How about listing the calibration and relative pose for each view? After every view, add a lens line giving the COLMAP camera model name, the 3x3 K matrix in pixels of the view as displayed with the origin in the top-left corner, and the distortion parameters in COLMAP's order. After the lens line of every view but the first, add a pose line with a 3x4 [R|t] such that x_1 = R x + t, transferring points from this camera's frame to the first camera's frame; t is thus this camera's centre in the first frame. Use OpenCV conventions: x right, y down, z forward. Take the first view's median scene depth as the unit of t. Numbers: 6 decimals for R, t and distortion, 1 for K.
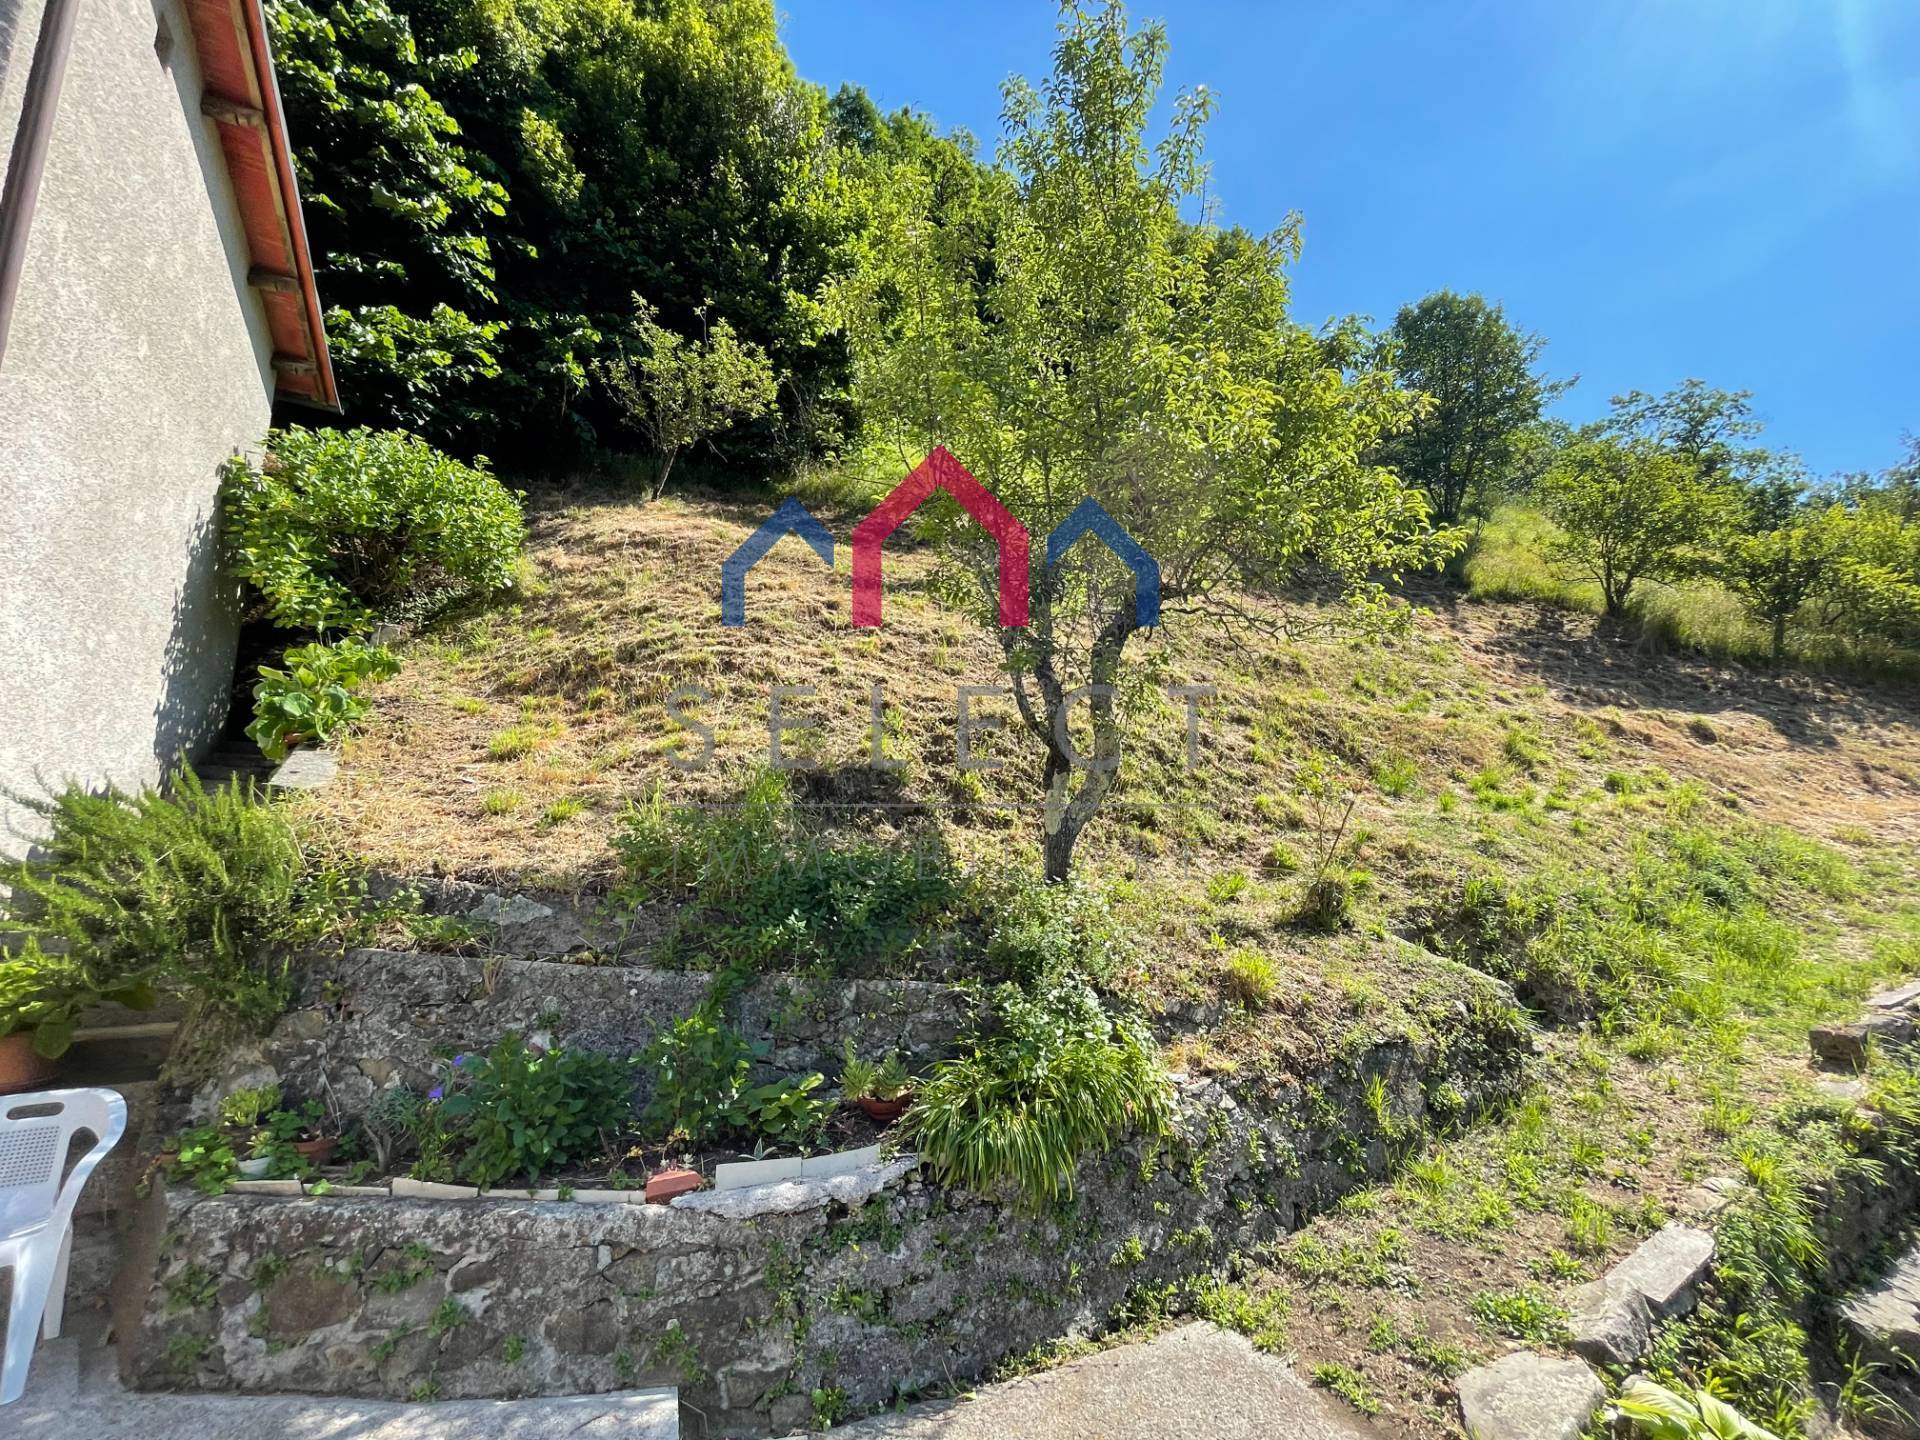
lens RADIAL K [[784.2, 0, 958.4], [0, 784.2, 715.7], [0, 0, 1]] dist [-0.001921, 0.000801]
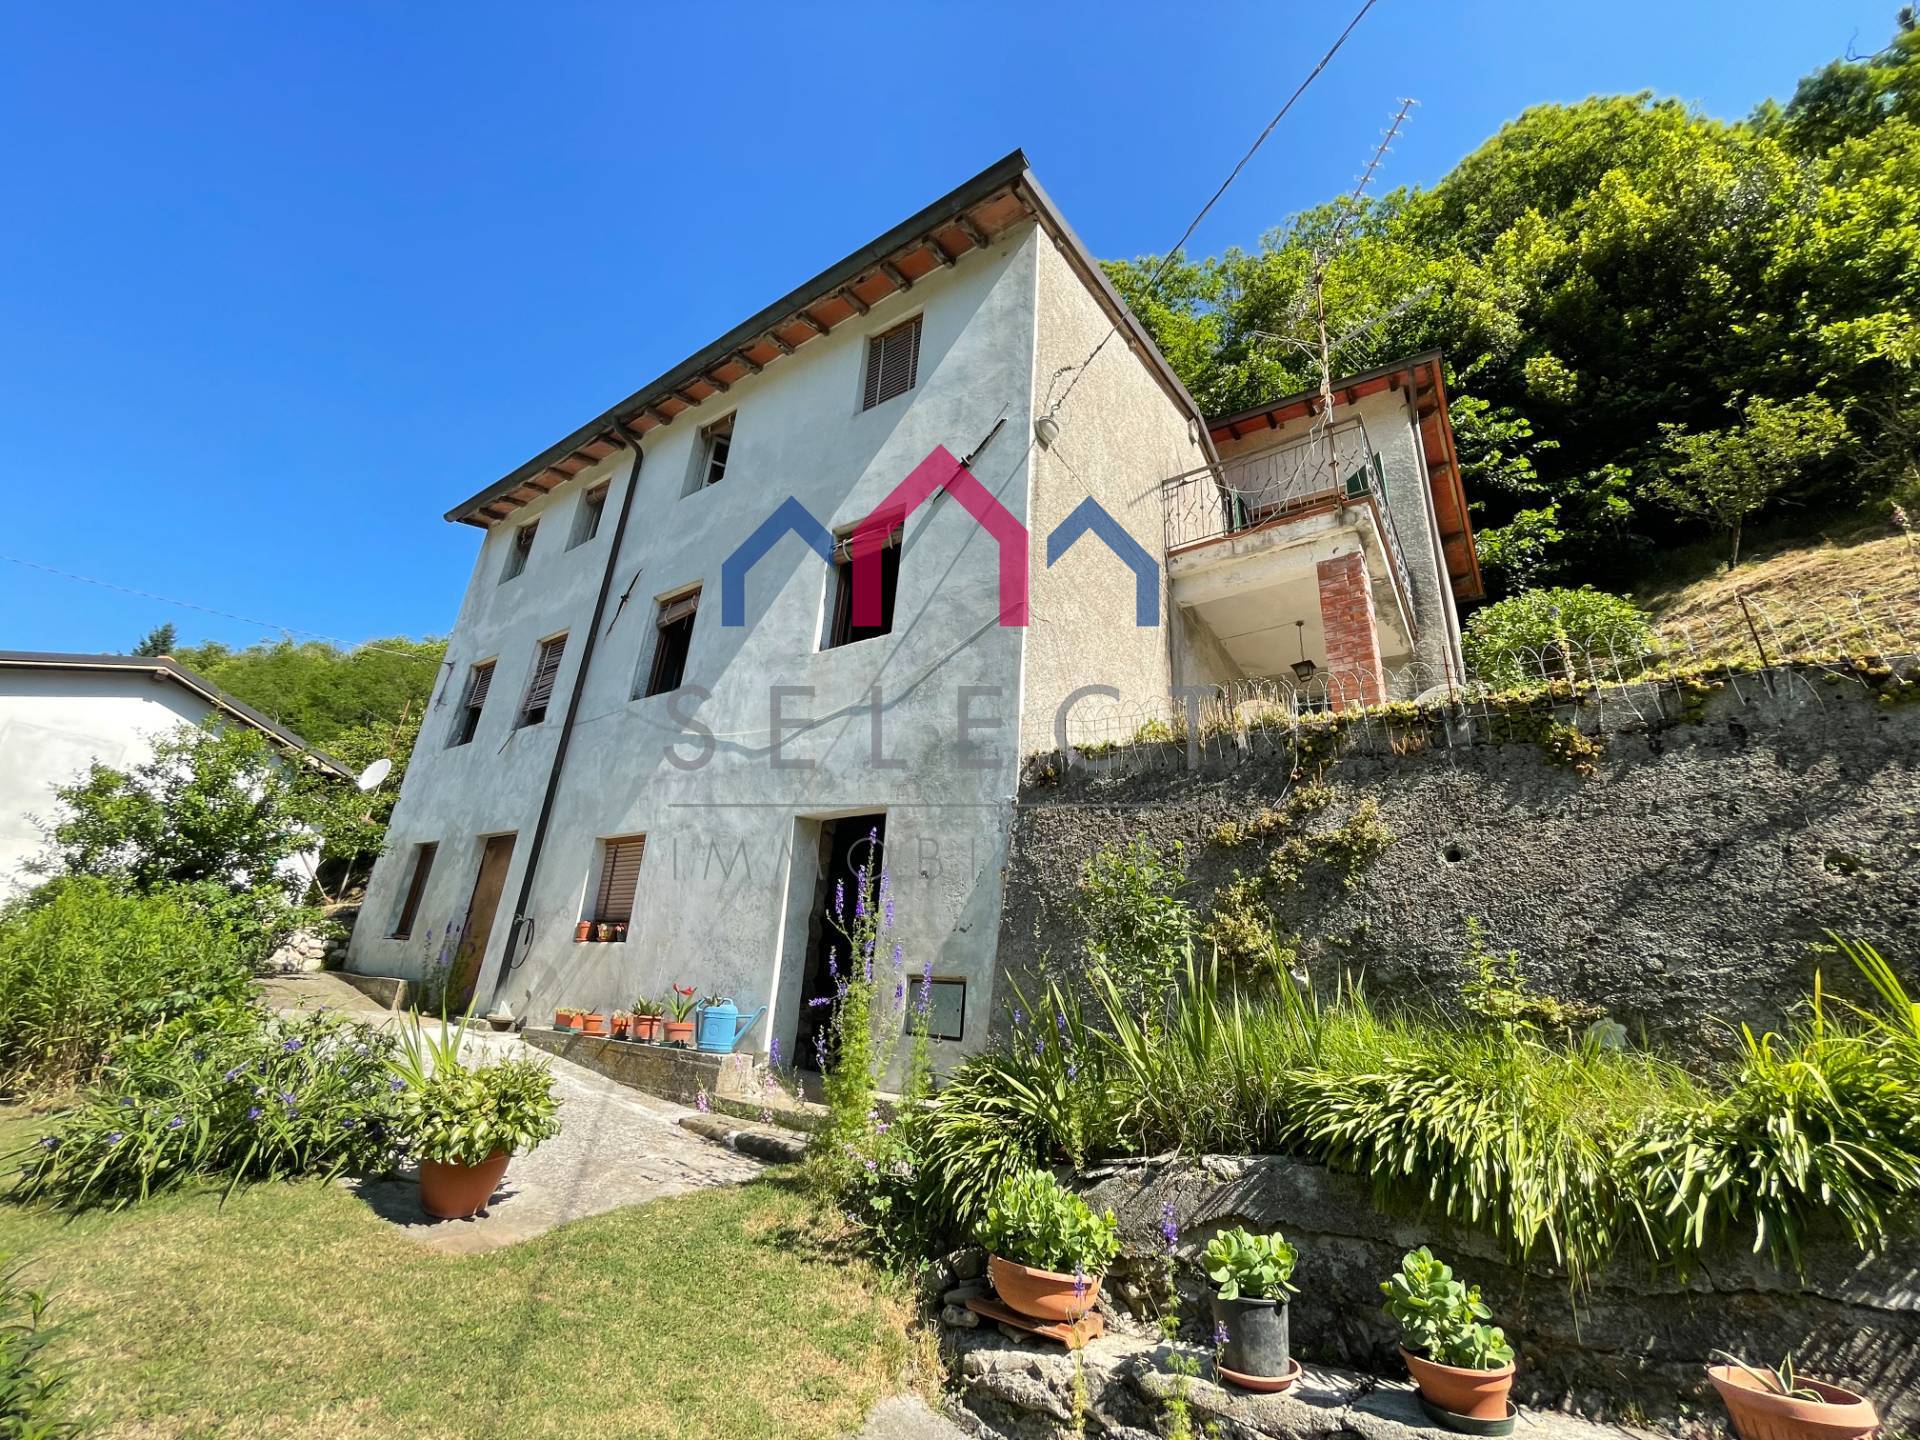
lens RADIAL K [[784.2, 0, 958.7], [0, 784.2, 713.5], [0, 0, 1]] dist [-0.001921, 0.000801]
pose [[0.399950, -0.289333, -0.869670, 0.049999], [0.072903, 0.955902, -0.284494, 0.093625], [0.913633, 0.050381, 0.403406, -0.265760]]
